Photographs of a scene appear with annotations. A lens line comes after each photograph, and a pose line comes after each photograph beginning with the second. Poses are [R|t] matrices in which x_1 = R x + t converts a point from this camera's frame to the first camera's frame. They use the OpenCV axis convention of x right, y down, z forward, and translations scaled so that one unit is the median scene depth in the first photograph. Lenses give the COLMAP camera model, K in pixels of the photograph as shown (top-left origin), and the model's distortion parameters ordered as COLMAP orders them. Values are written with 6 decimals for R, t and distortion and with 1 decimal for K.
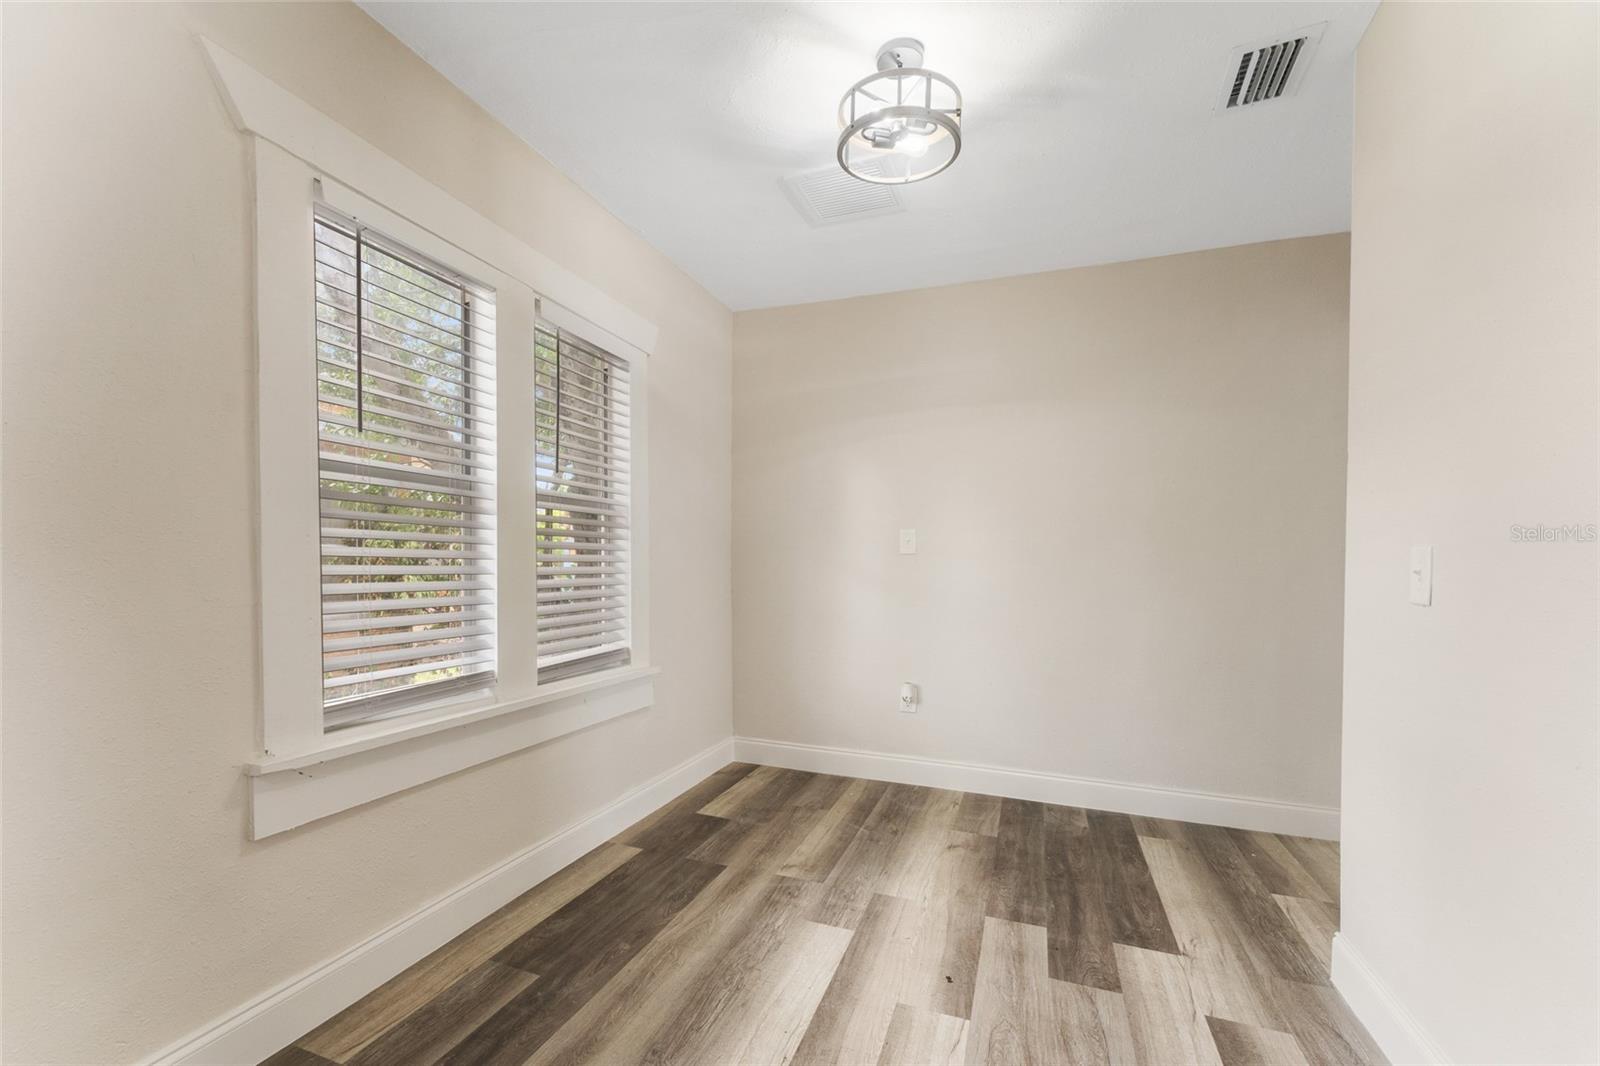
lens RADIAL K [[678.6, 0, 786.8], [0, 678.6, 565.6], [0, 0, 1]] dist [-0.000146, -0.000100]
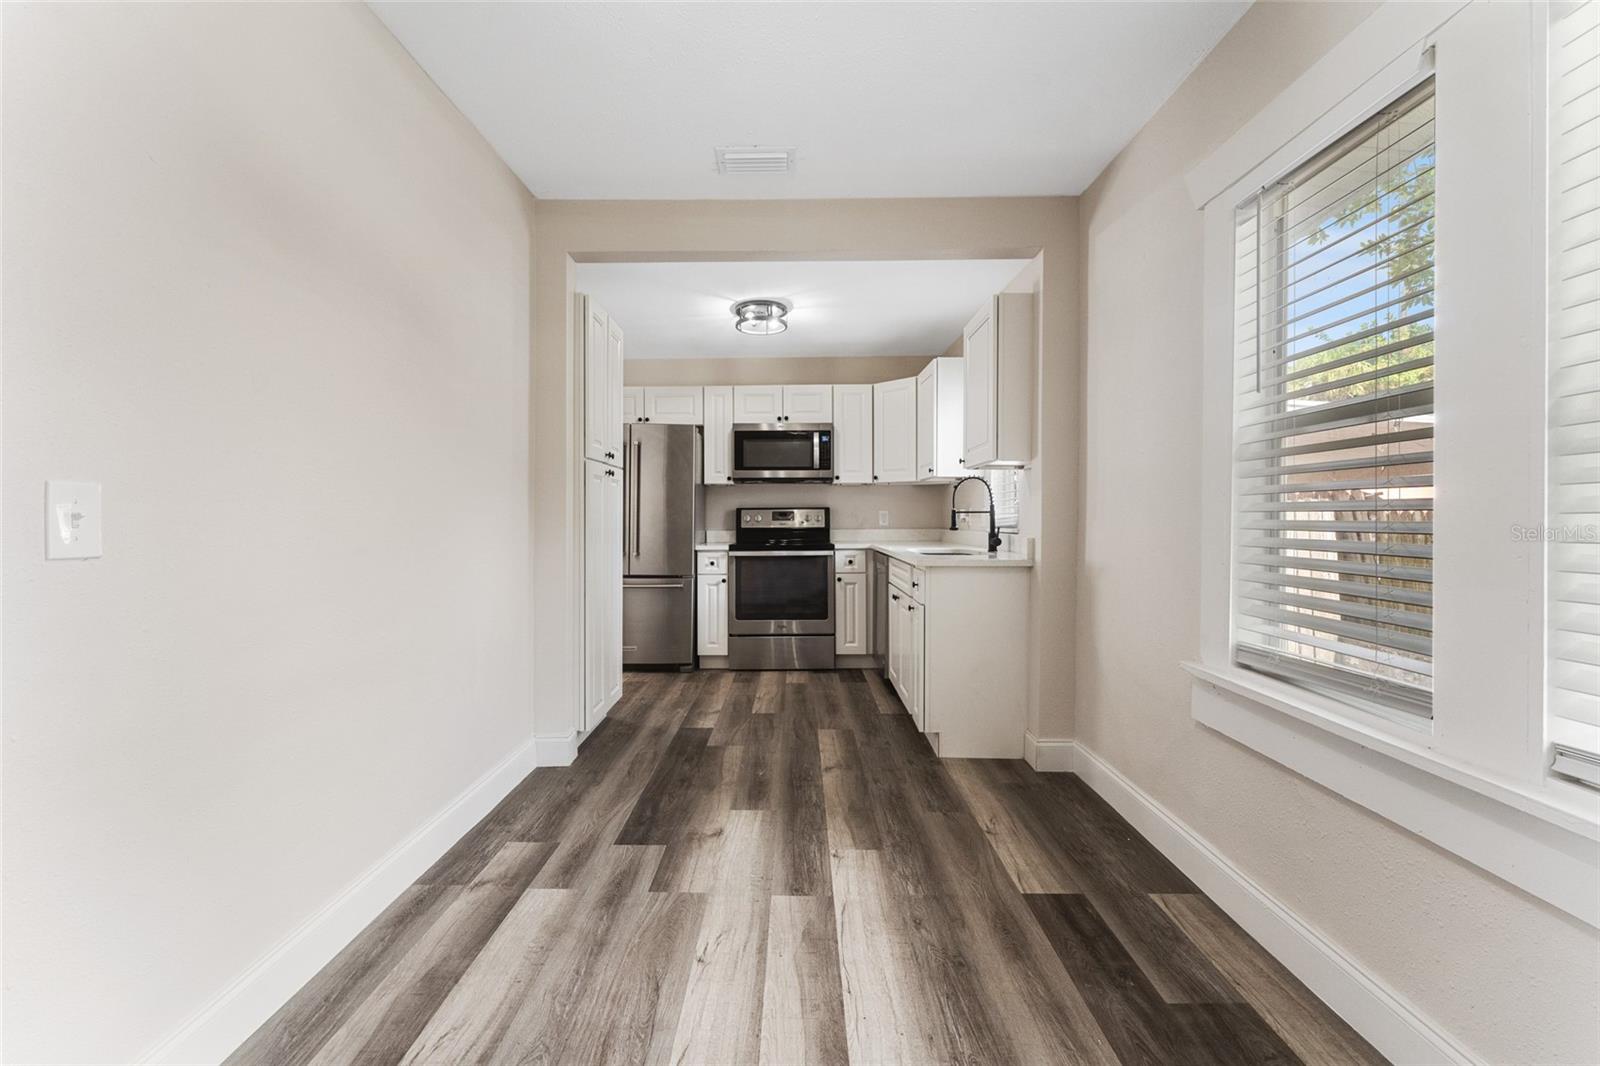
lens RADIAL K [[644.3, 0, 798.0], [0, 644.3, 519.1], [0, 0, 1]] dist [0.000028, -0.000151]
pose [[-0.937052, -0.007831, -0.349102, 0.345886], [-0.009175, 0.999956, 0.002194, 0.004414], [0.349070, 0.005259, -0.937082, 1.561295]]
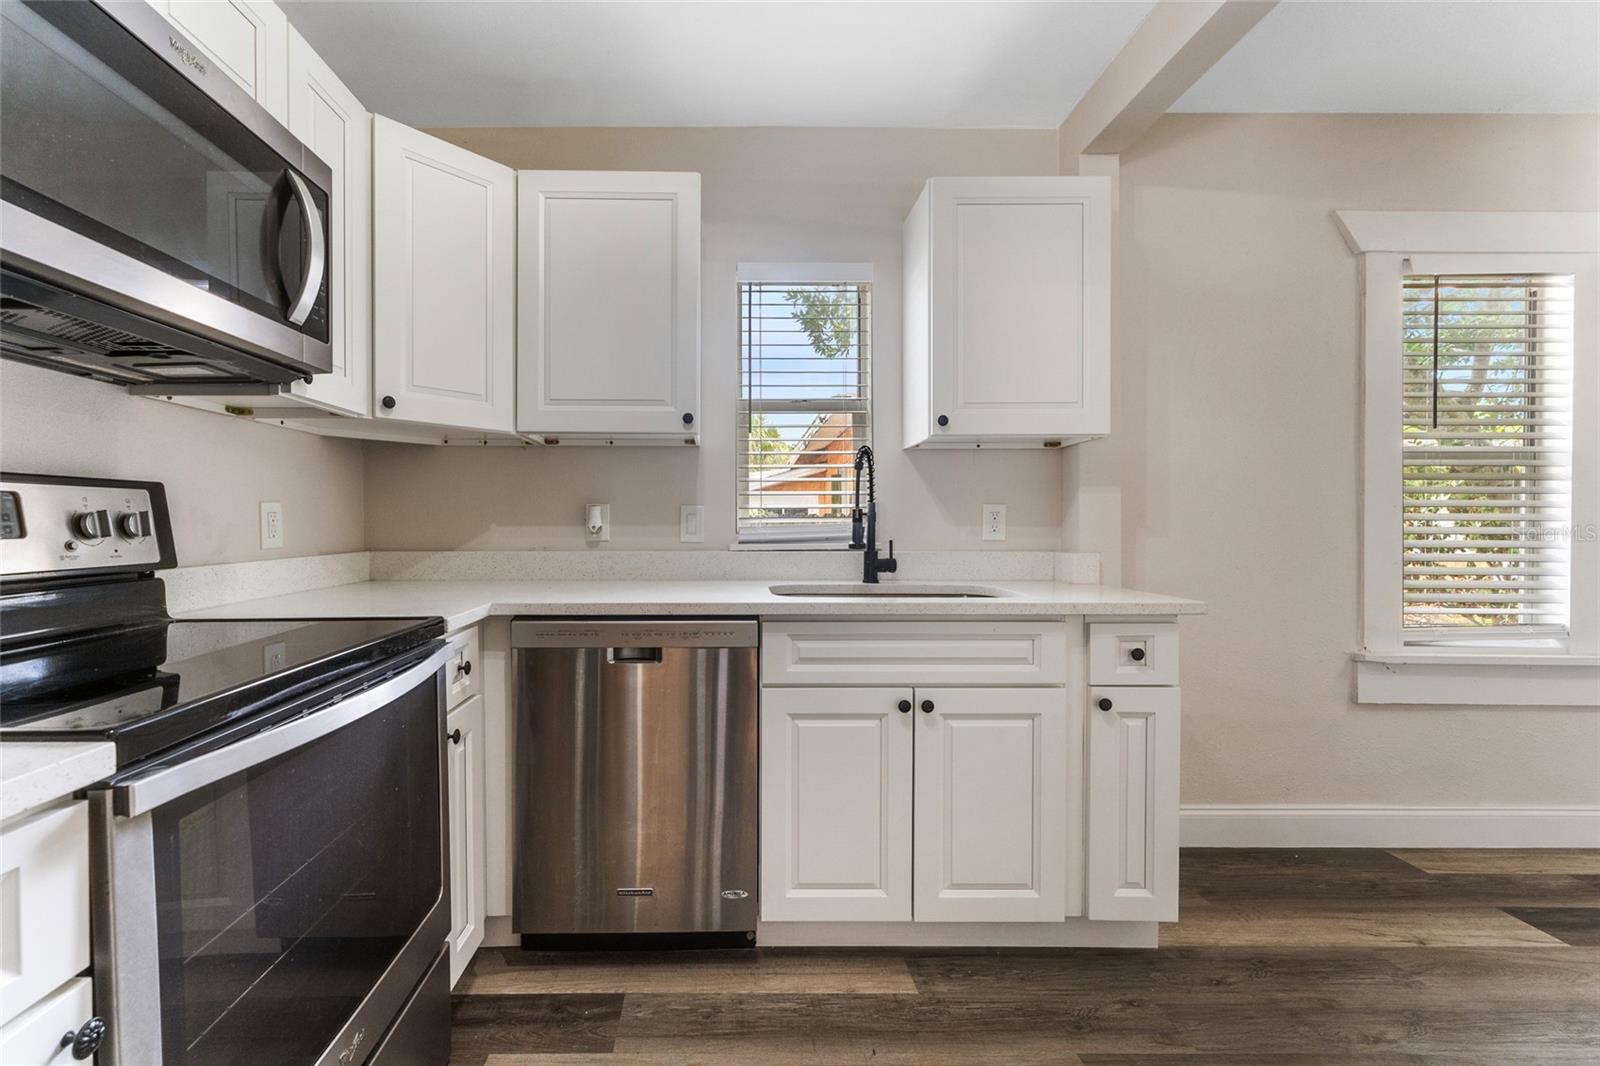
lens RADIAL K [[683.0, 0, 724.6], [0, 683.0, 531.7], [0, 0, 1]] dist [0.000727, 0.000725]
pose [[0.347042, 0.003290, -0.937844, 0.146892], [-0.002254, 0.999994, 0.002674, 0.008884], [0.937847, 0.001186, 0.347047, -0.728796]]
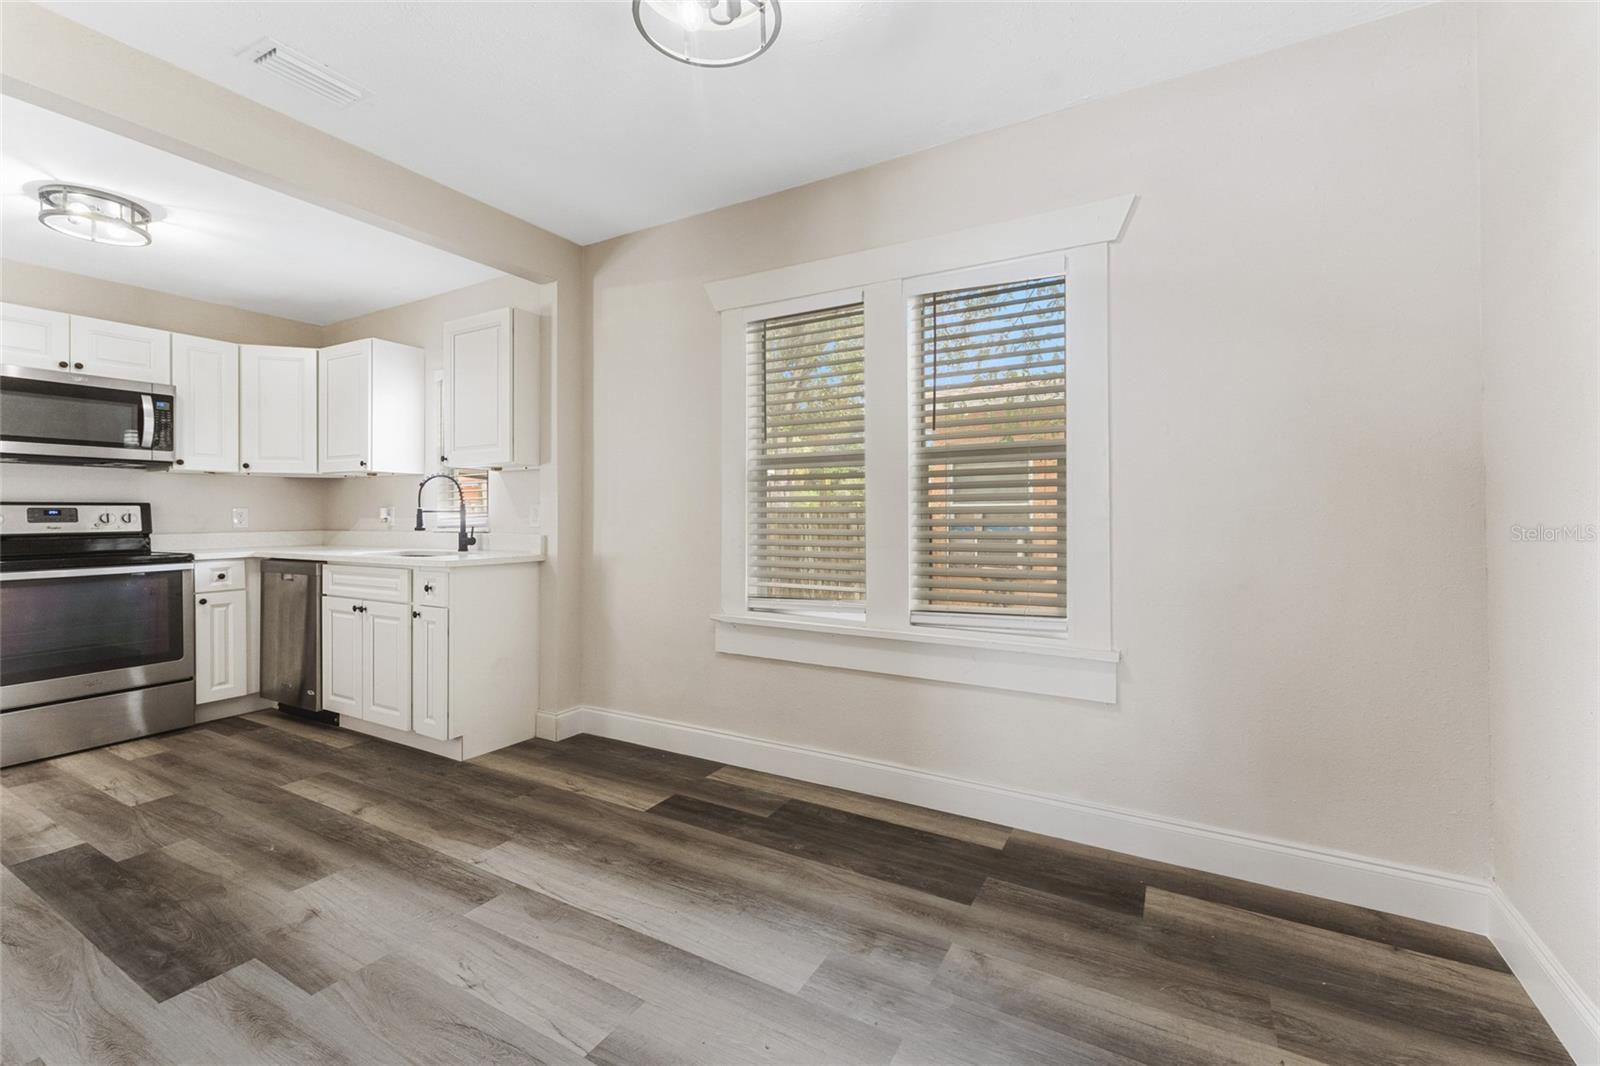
lens RADIAL K [[664.5, 0, 796.7], [0, 664.5, 512.8], [0, 0, 1]] dist [0.001295, -0.000075]
pose [[-0.156132, -0.013136, -0.987649, 0.942535], [-0.003552, 0.999913, -0.012738, 0.007587], [0.987730, 0.001520, -0.156165, 1.246540]]
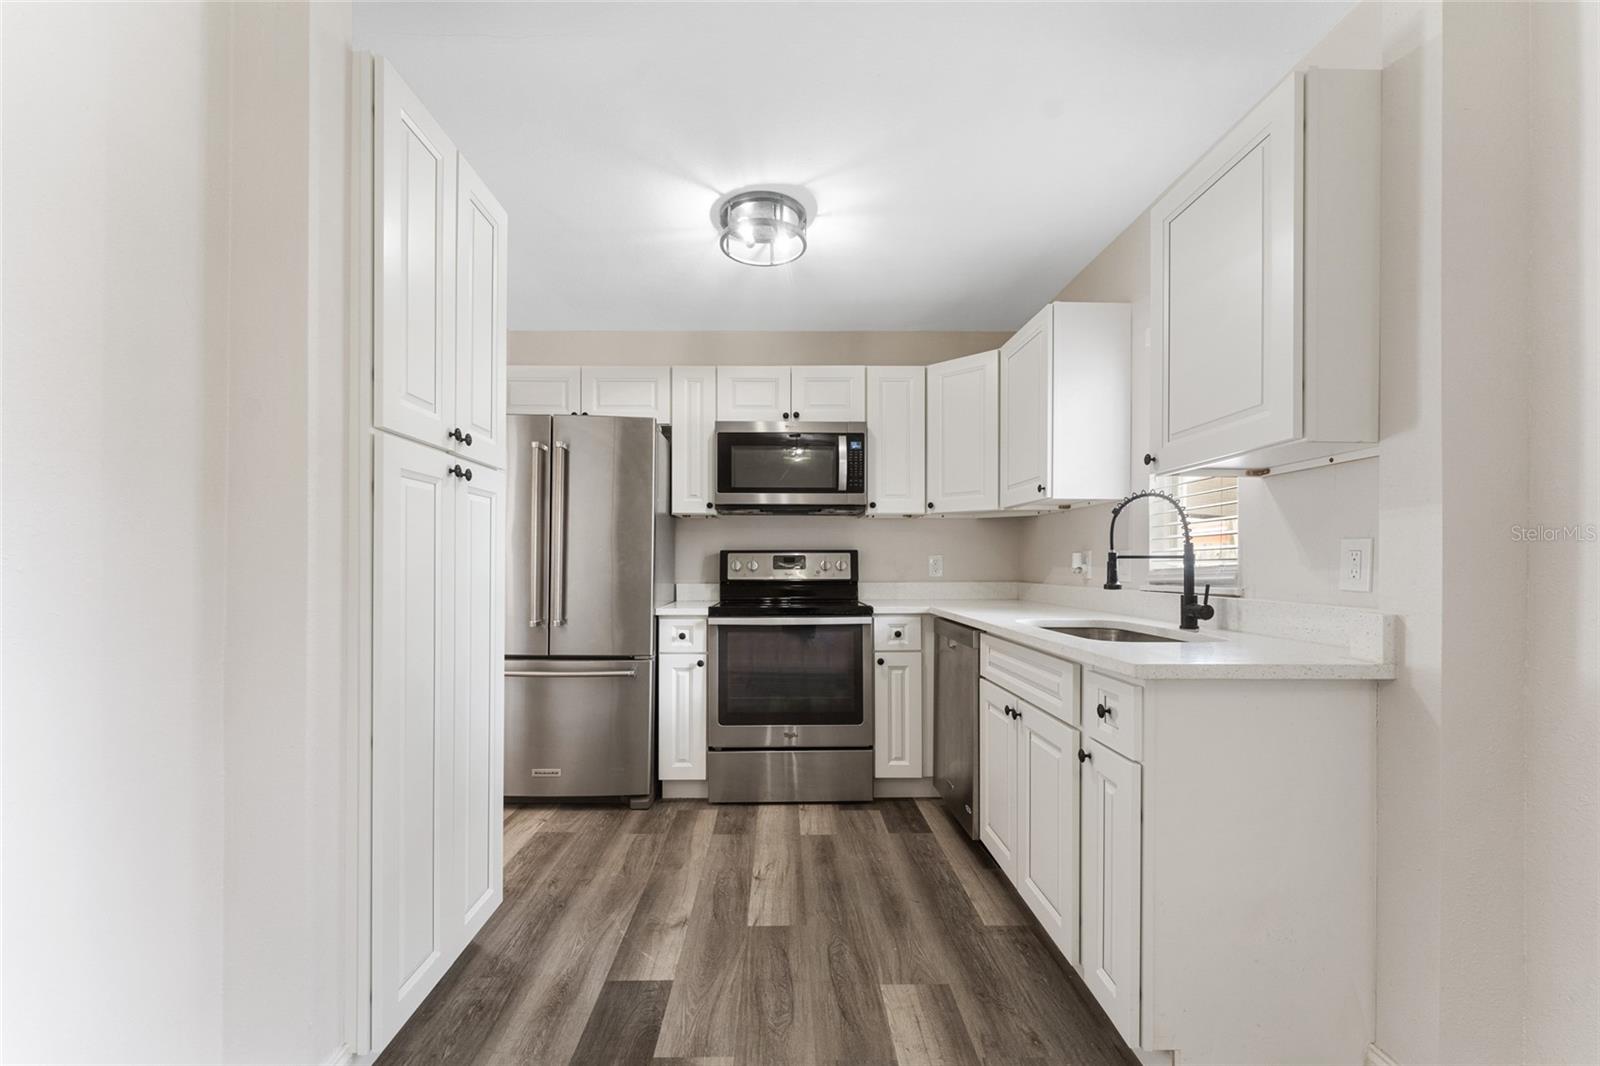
lens RADIAL K [[648.2, 0, 797.6], [0, 648.2, 565.3], [0, 0, 1]] dist [0.000180, -0.000048]
pose [[-0.929045, -0.010878, -0.369808, 0.111904], [-0.012434, 0.999921, 0.001825, 0.002330], [0.369759, 0.006293, -0.929106, 0.692295]]
